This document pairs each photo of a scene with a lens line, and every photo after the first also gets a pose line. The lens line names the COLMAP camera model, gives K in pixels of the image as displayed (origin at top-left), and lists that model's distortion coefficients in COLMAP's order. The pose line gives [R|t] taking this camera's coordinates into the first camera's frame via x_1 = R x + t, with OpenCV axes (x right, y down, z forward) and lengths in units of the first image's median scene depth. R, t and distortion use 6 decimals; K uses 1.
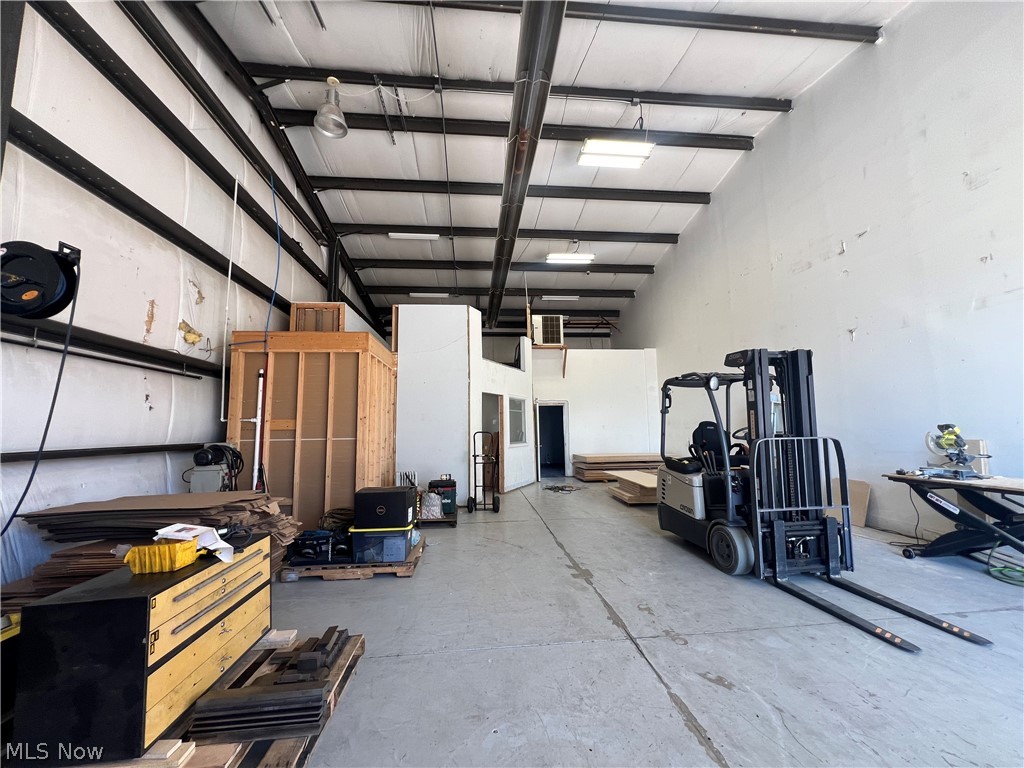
lens RADIAL K [[411.7, 0, 512.4], [0, 411.7, 381.3], [0, 0, 1]] dist [-0.002305, 0.000605]
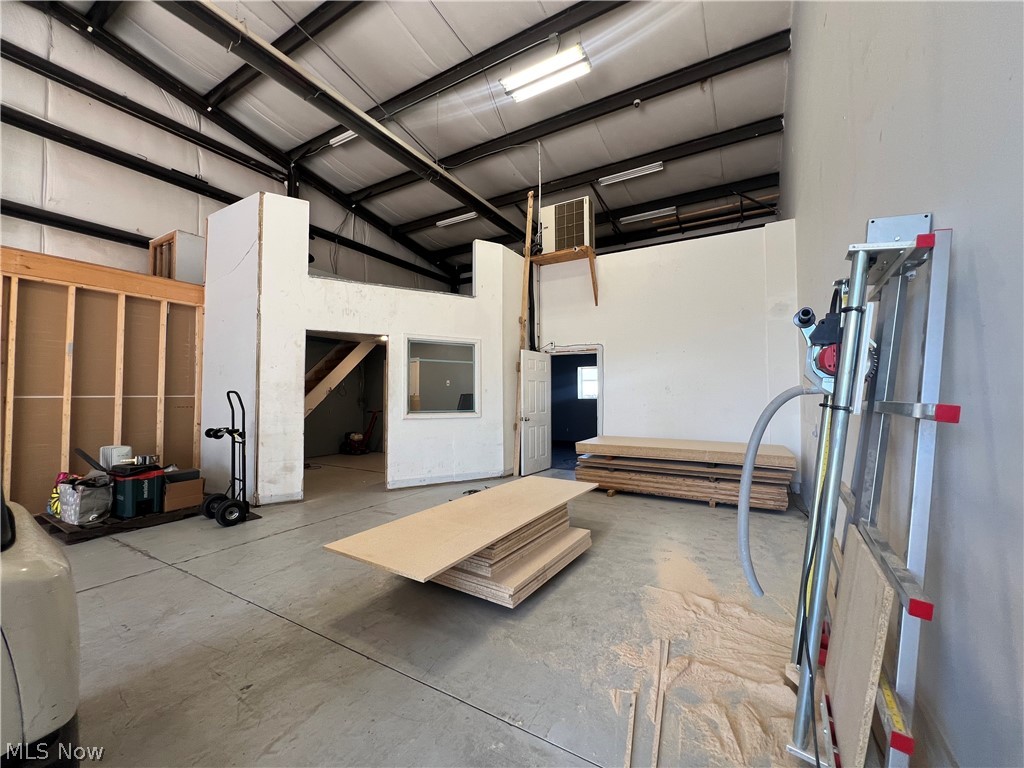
lens RADIAL K [[411.7, 0, 512.4], [0, 411.7, 381.3], [0, 0, 1]] dist [-0.002305, 0.000605]
pose [[0.811506, -0.005266, -0.584320, 0.794022], [0.055059, 0.996200, 0.067488, 0.114663], [0.581744, -0.086939, 0.808712, 0.964884]]
